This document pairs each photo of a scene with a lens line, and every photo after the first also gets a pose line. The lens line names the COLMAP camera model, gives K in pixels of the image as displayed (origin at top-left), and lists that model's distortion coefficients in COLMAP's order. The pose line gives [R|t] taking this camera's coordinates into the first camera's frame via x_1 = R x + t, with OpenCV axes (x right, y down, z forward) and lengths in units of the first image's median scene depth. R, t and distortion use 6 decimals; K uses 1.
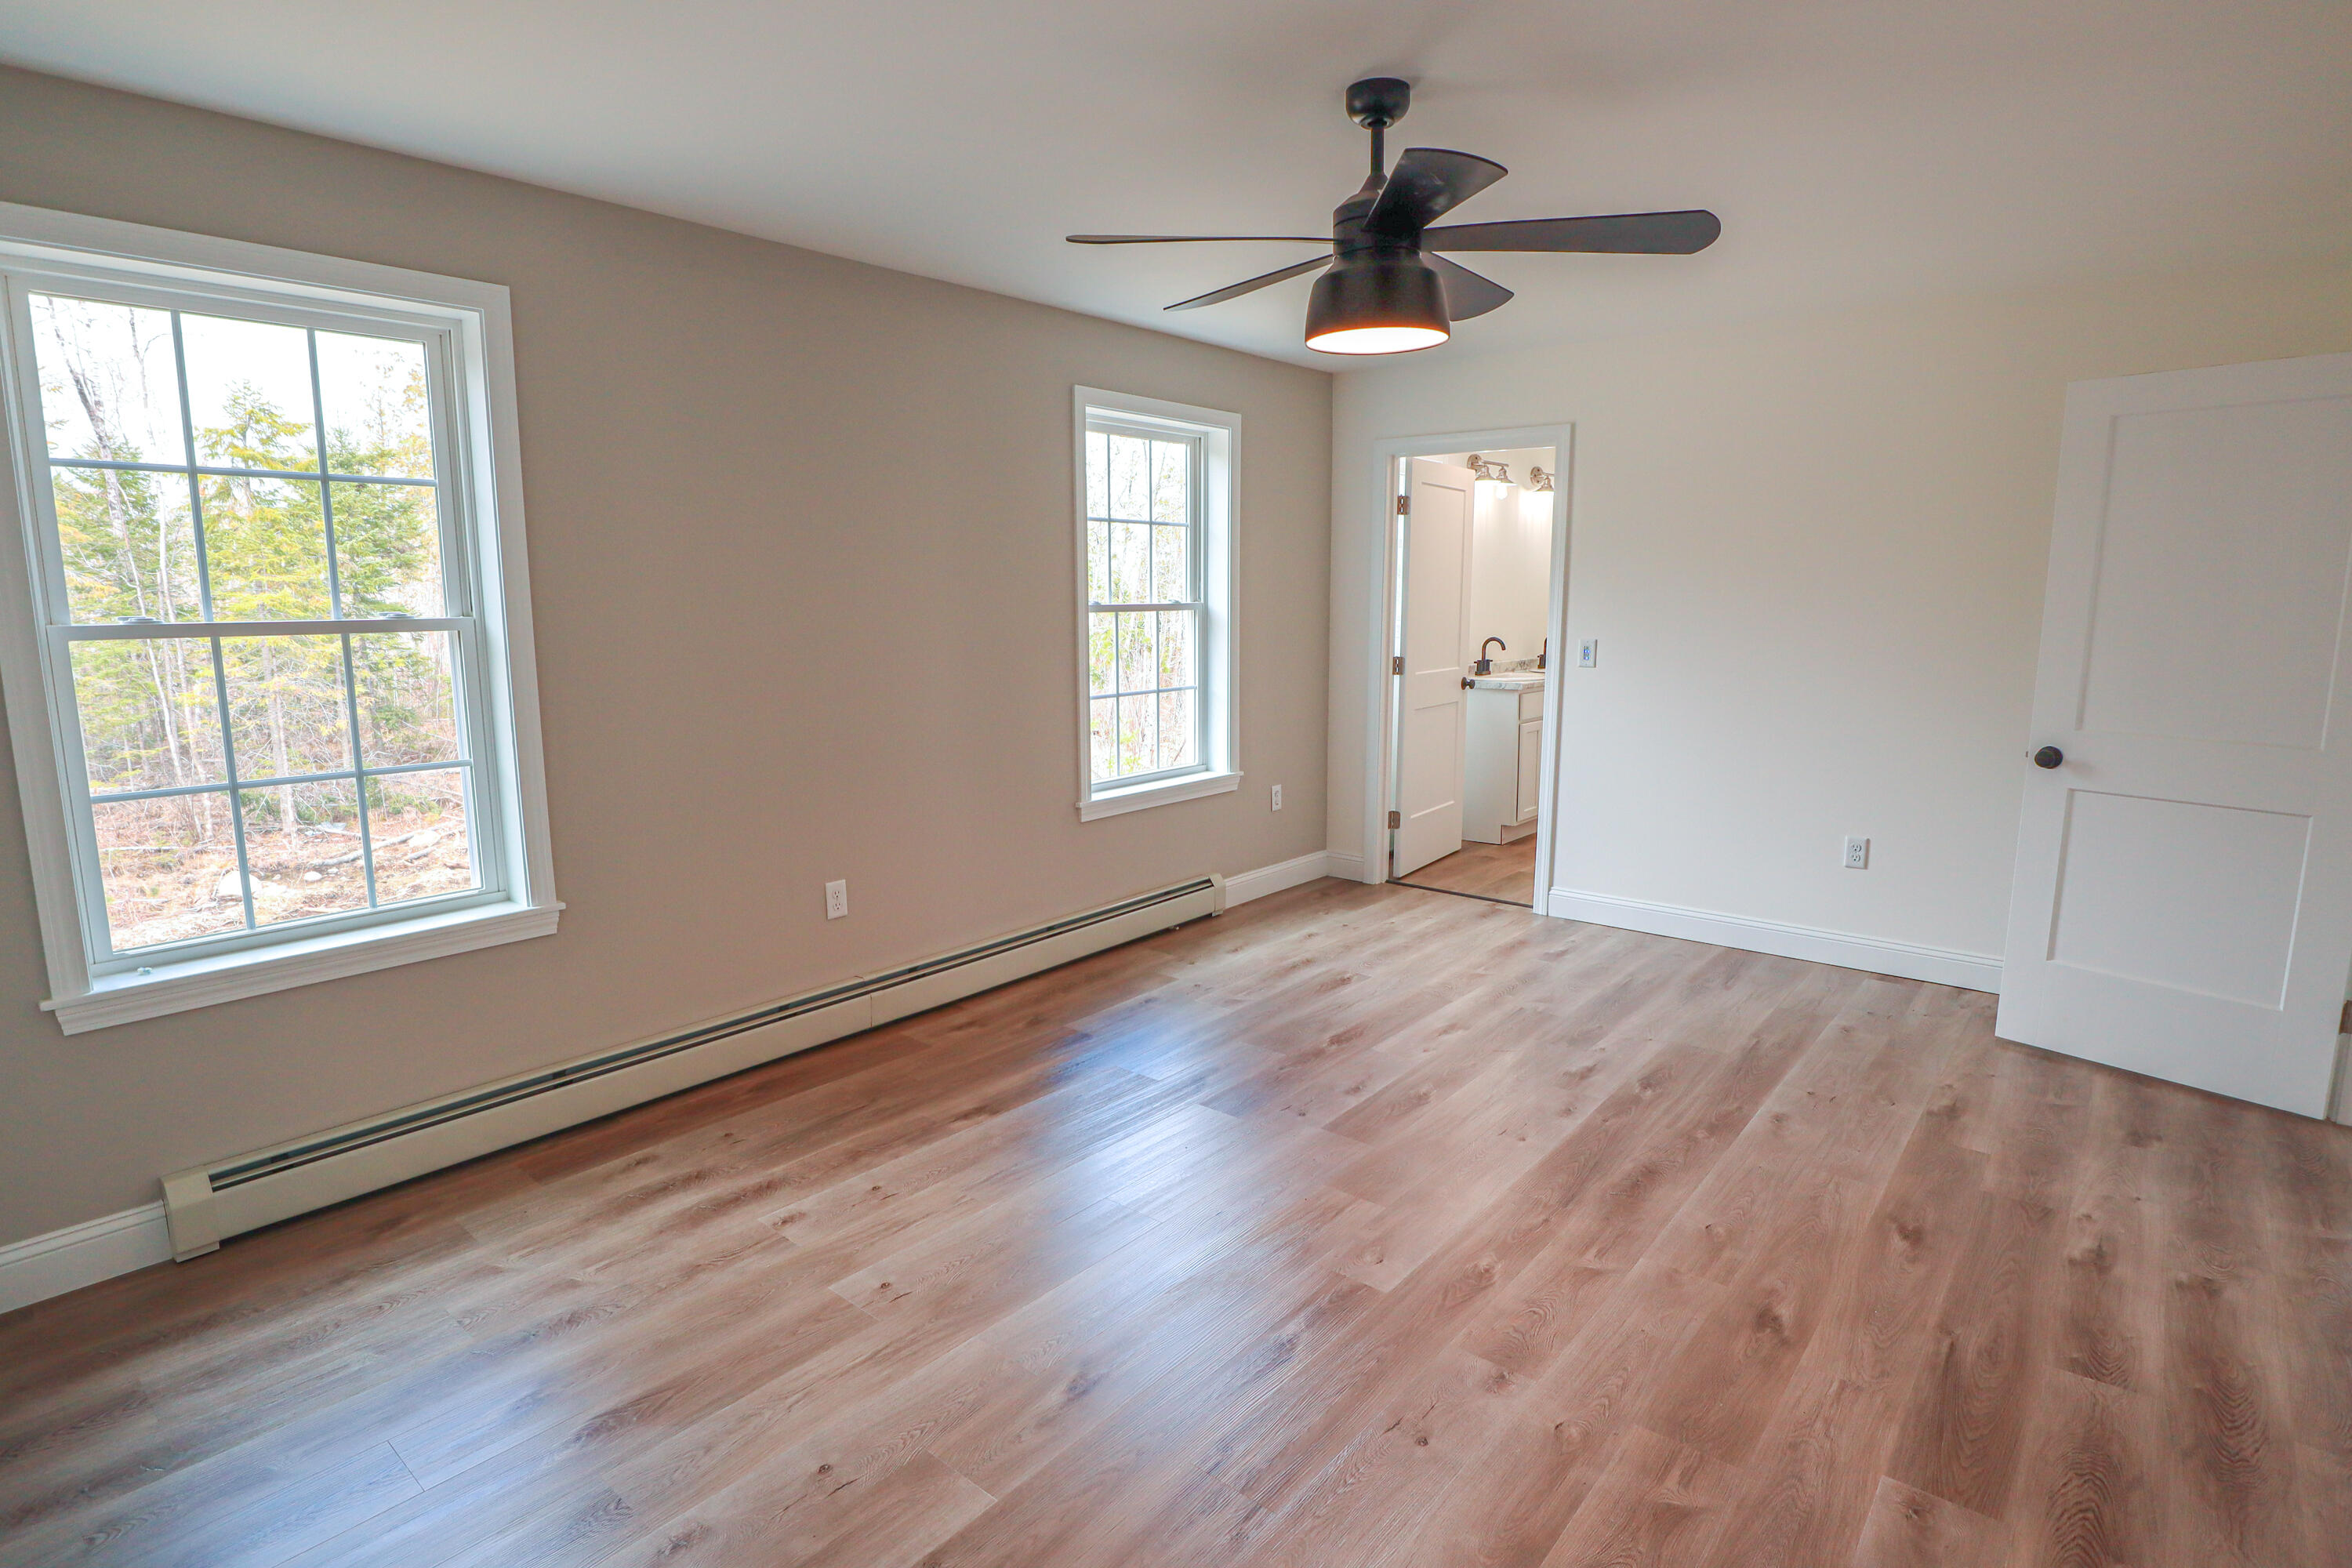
lens RADIAL K [[1192.0, 0, 1176.9], [0, 1192.0, 780.7], [0, 0, 1]] dist [-0.048320, 0.015873]
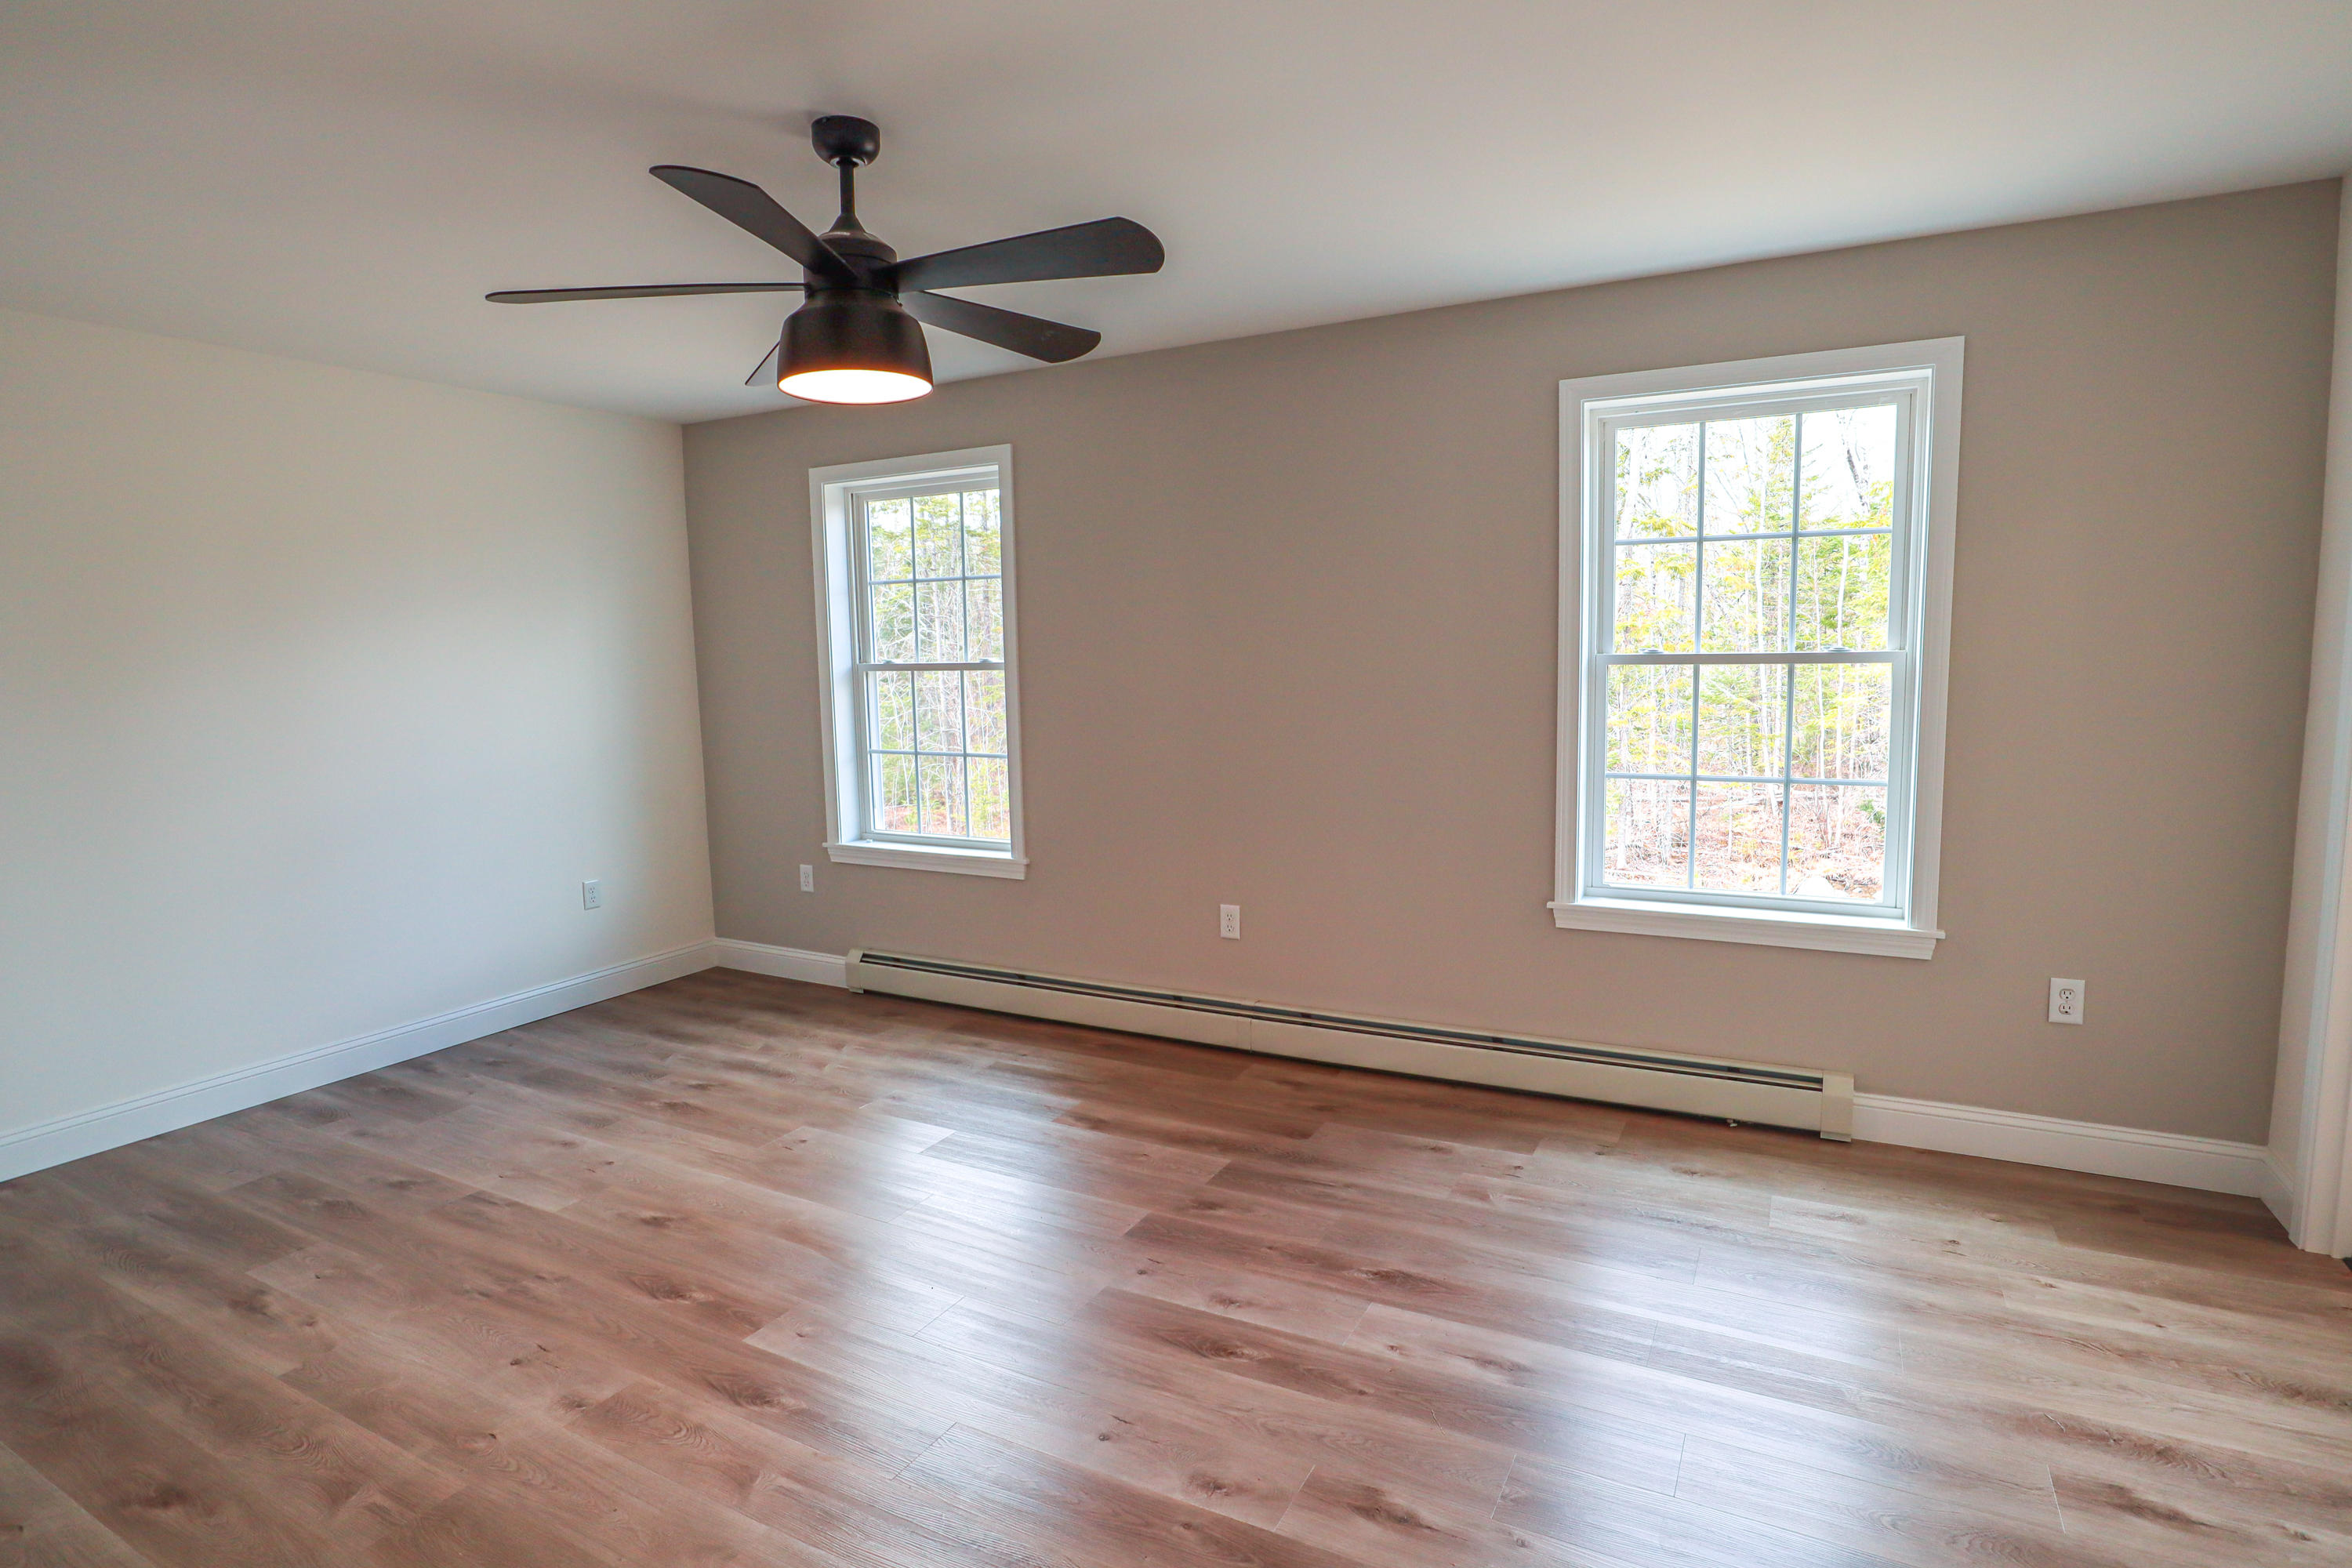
lens RADIAL K [[1192.0, 0, 1176.9], [0, 1192.0, 780.7], [0, 0, 1]] dist [-0.048320, 0.015873]
pose [[0.211049, 0.110922, -0.971161, 0.811710], [-0.133706, 0.987478, 0.083729, -0.122019], [0.968288, 0.112179, 0.223237, 0.741513]]
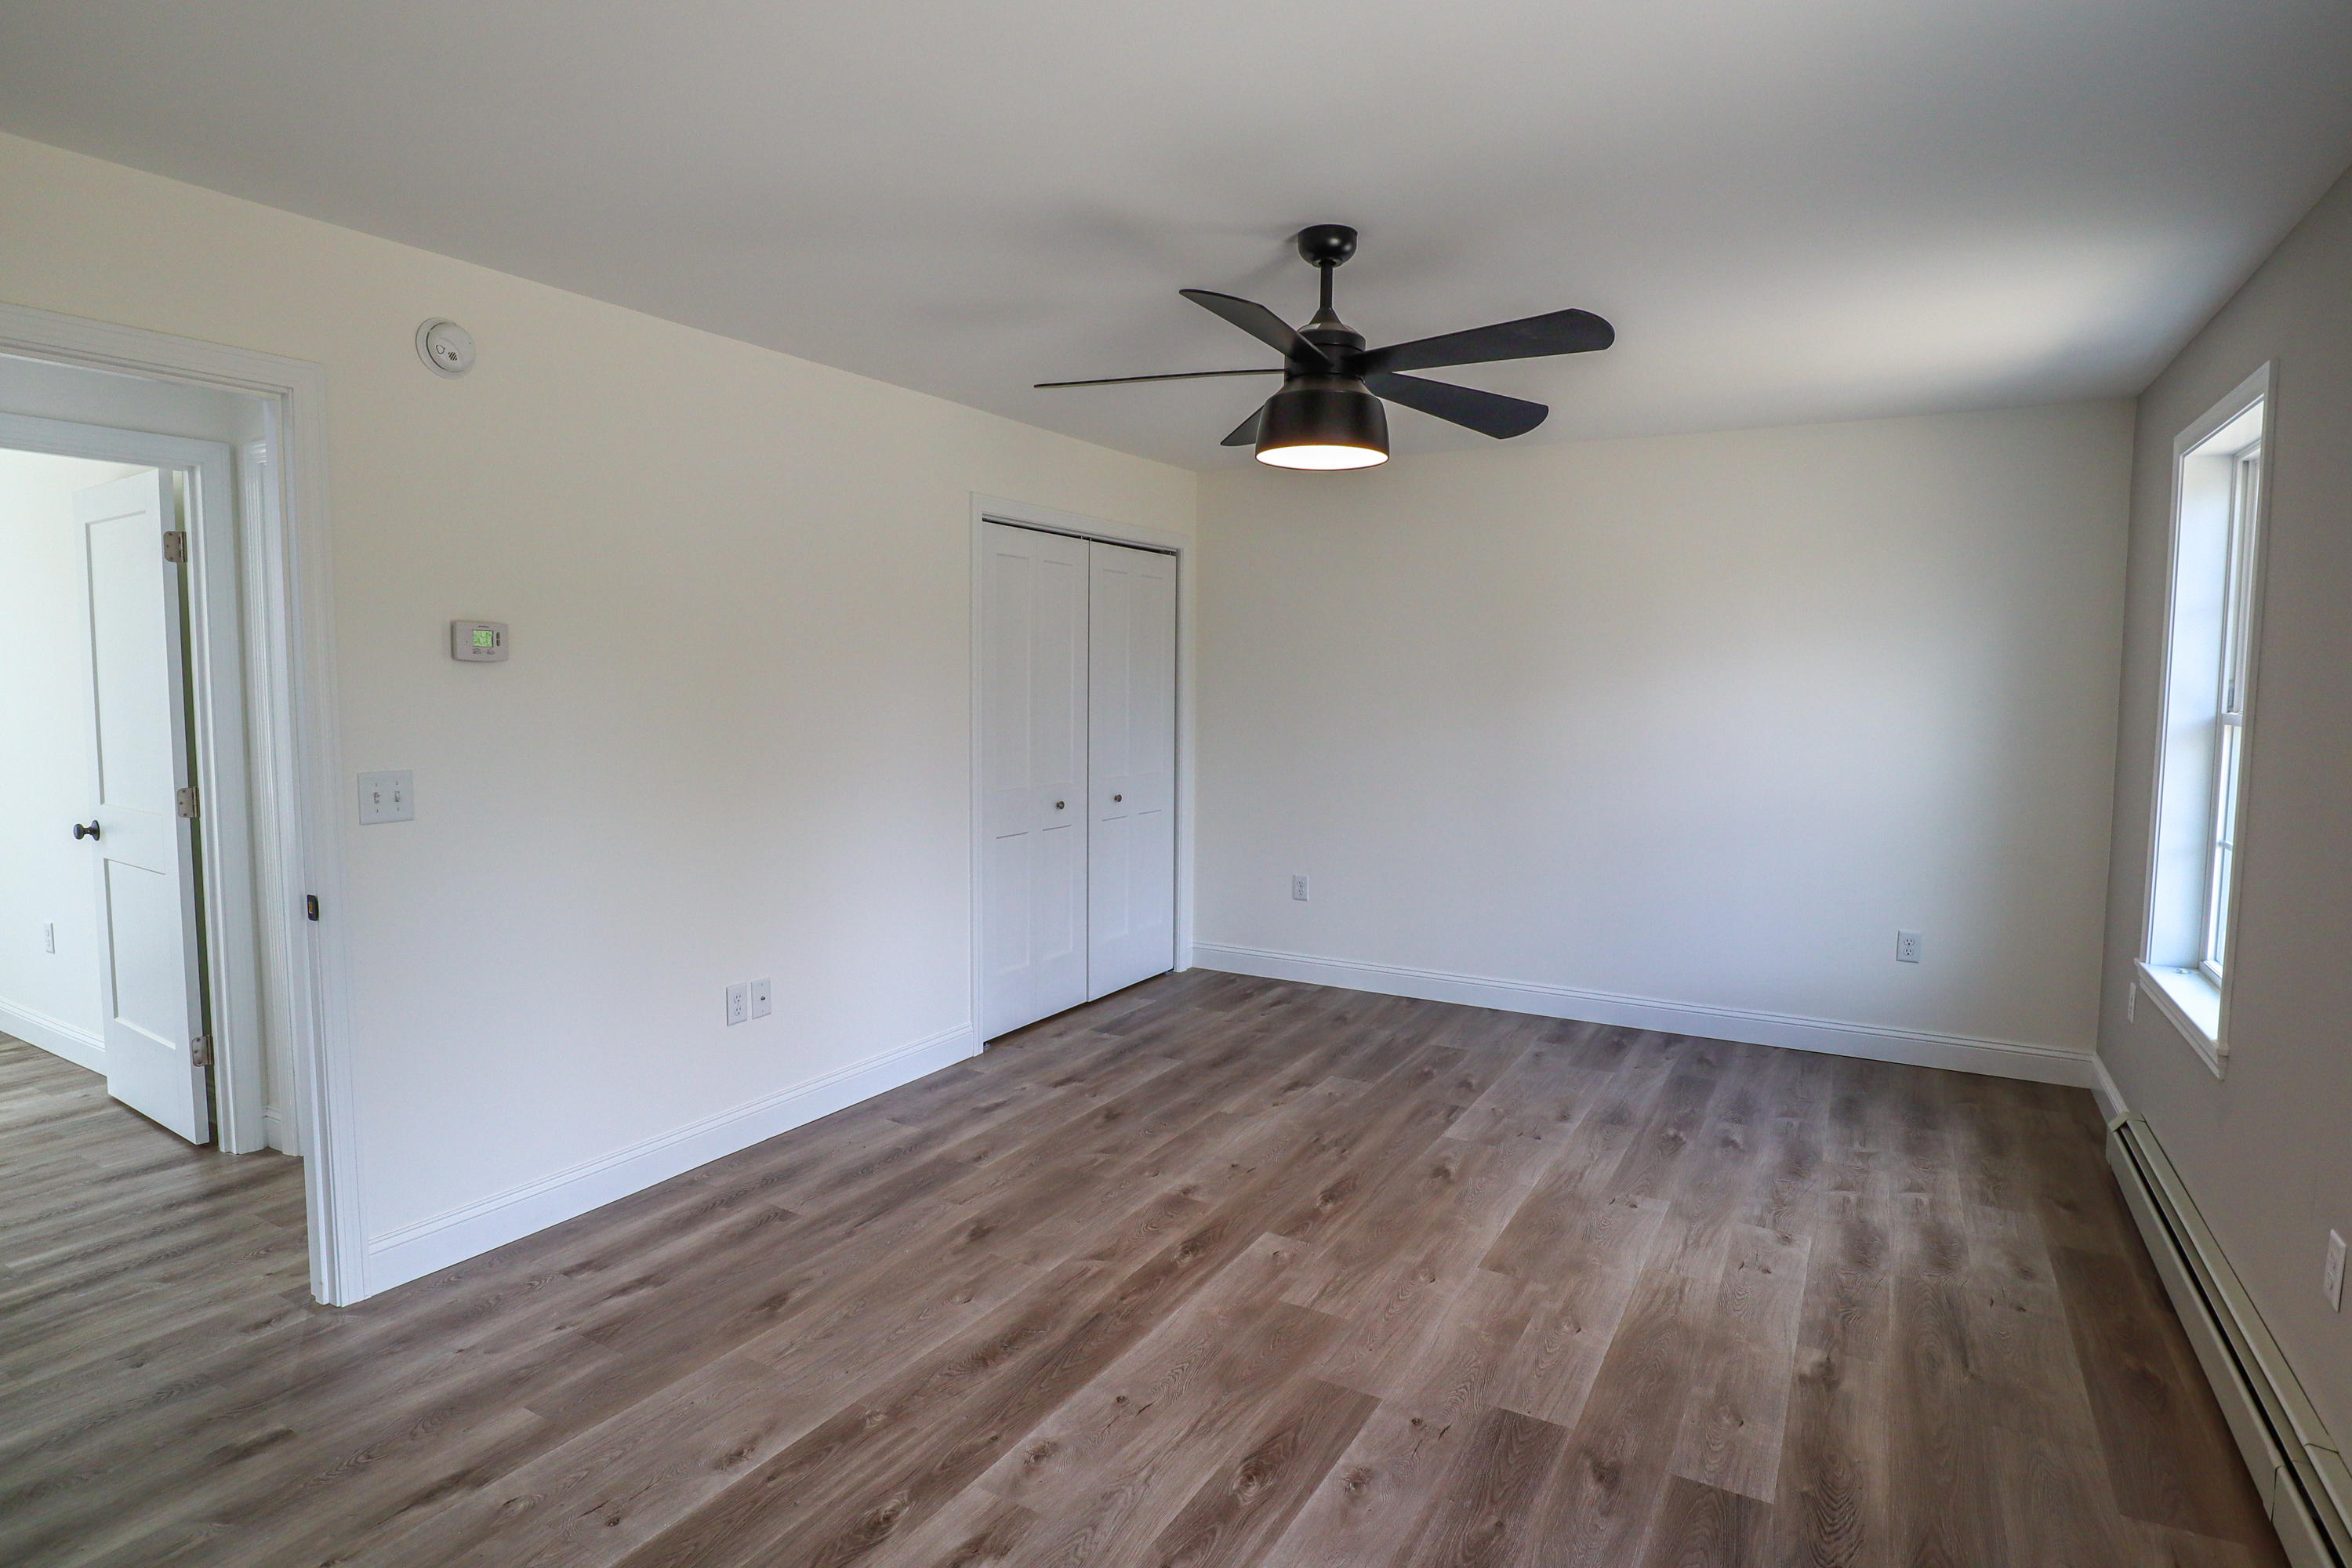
lens RADIAL K [[1252.8, 0, 1188.9], [0, 1252.8, 730.9], [0, 0, 1]] dist [-0.060412, 0.019880]
pose [[-0.982524, 0.003371, -0.186105, 0.346971], [-0.034295, 0.979440, 0.198800, -0.245744], [0.182949, 0.201708, -0.962208, 1.481113]]
